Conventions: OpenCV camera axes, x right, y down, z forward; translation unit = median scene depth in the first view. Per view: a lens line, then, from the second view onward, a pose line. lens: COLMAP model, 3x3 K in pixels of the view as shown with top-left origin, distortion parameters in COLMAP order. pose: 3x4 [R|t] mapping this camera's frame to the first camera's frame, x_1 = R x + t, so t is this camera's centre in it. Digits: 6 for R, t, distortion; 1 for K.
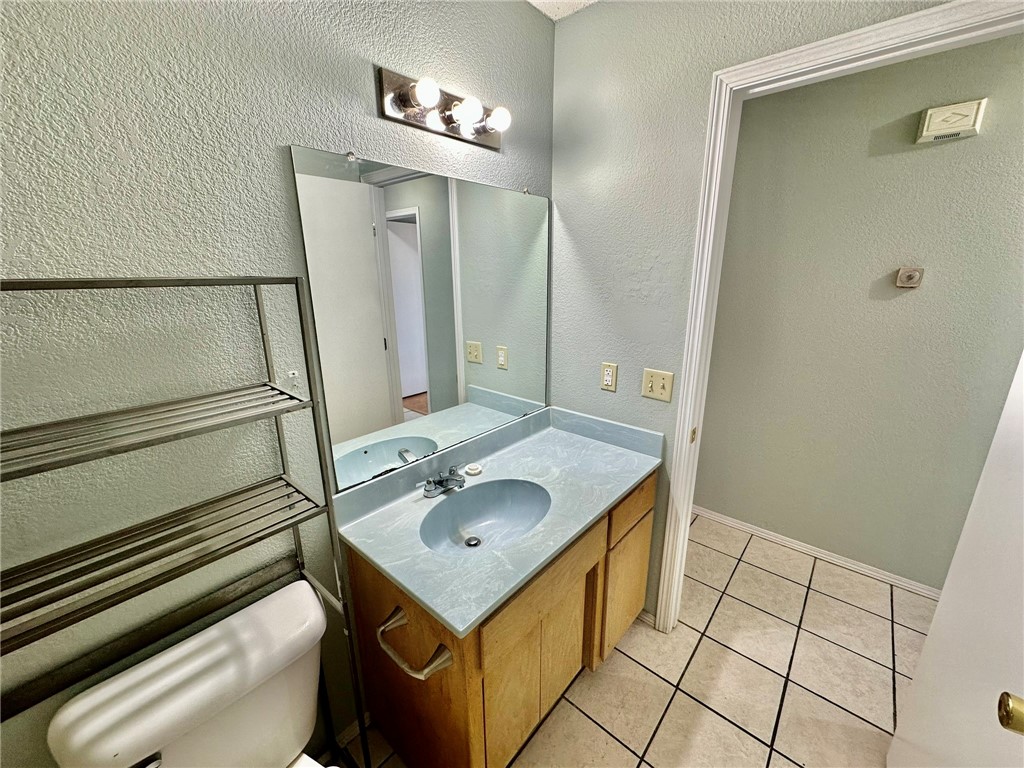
lens RADIAL K [[406.1, 0, 512.0], [0, 406.1, 384.0], [0, 0, 1]] dist [-0.003065, 0.000618]
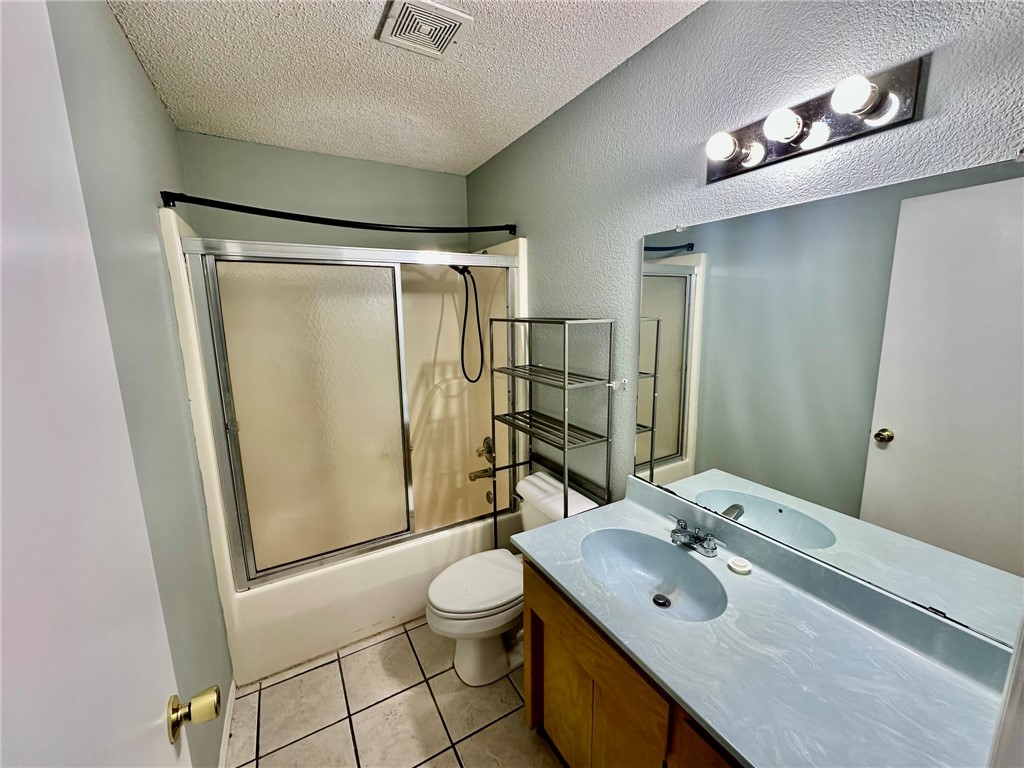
lens RADIAL K [[406.1, 0, 512.0], [0, 406.1, 384.0], [0, 0, 1]] dist [-0.003065, 0.000618]
pose [[-0.316865, 0.183922, -0.930467, 0.760026], [-0.243616, 0.932324, 0.267251, -0.235496], [0.916650, 0.311359, -0.250614, 0.729272]]
